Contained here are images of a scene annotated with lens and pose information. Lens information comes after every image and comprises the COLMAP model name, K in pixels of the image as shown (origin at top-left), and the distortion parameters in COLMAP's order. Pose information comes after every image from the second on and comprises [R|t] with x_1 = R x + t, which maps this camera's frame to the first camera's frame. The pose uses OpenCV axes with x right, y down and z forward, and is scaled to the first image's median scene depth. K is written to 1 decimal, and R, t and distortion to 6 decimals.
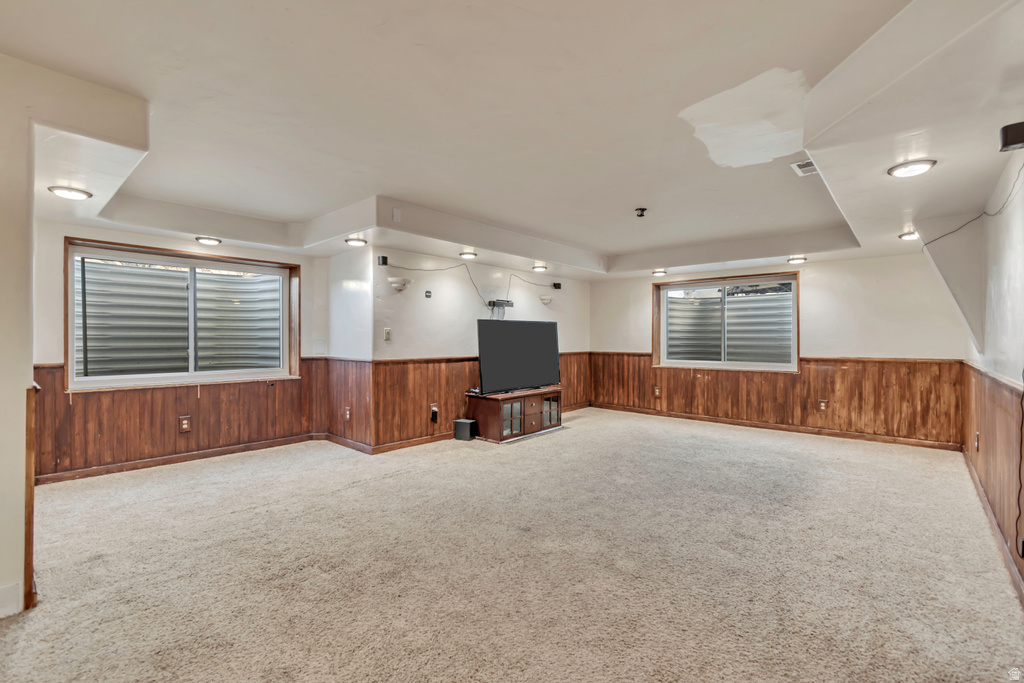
lens RADIAL K [[444.5, 0, 518.5], [0, 444.5, 340.5], [0, 0, 1]] dist [0.001082, -0.000021]
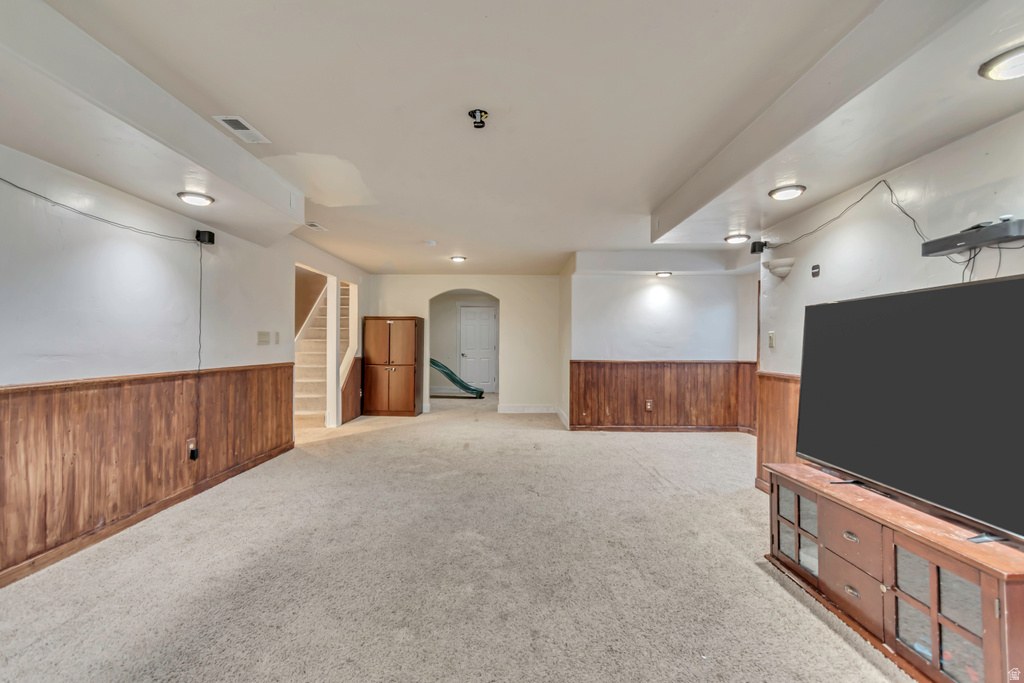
lens RADIAL K [[454.9, 0, 514.8], [0, 454.9, 340.1], [0, 0, 1]] dist [0.002029, -0.000289]
pose [[-0.745485, -0.011524, -0.666423, 0.533910], [-0.006915, 0.999930, -0.009555, -0.002267], [0.666487, -0.002515, -0.745513, 1.252158]]
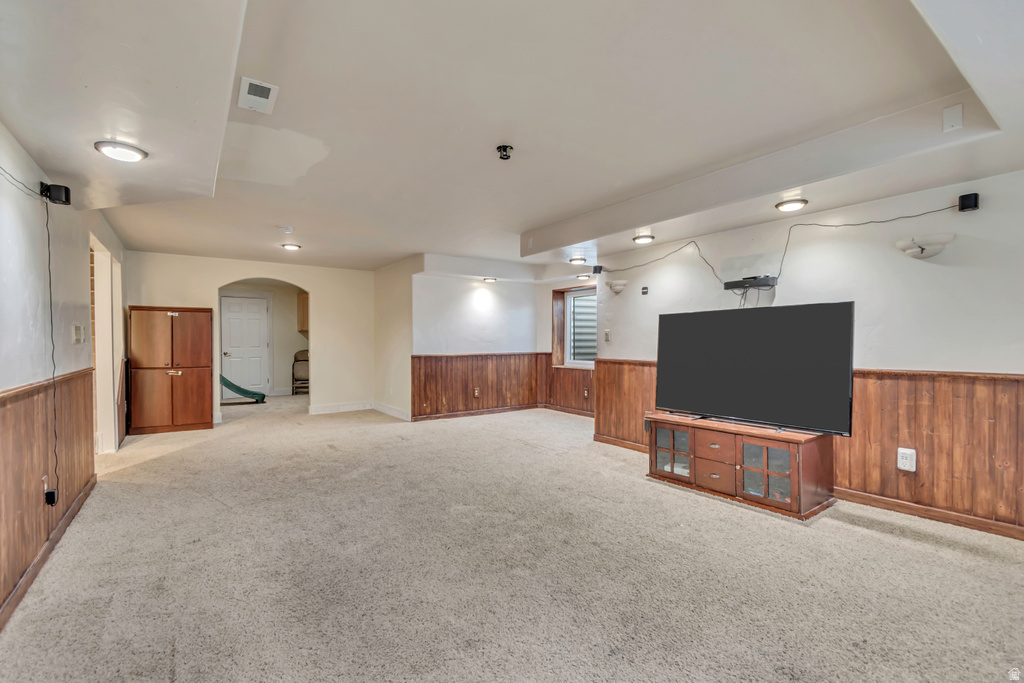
lens RADIAL K [[457.1, 0, 515.6], [0, 457.1, 346.2], [0, 0, 1]] dist [0.002931, 0.000298]
pose [[-0.224327, 0.012293, -0.974436, 0.817356], [0.002121, 0.999924, 0.012126, -0.001860], [0.974512, 0.000653, -0.224336, 1.004328]]
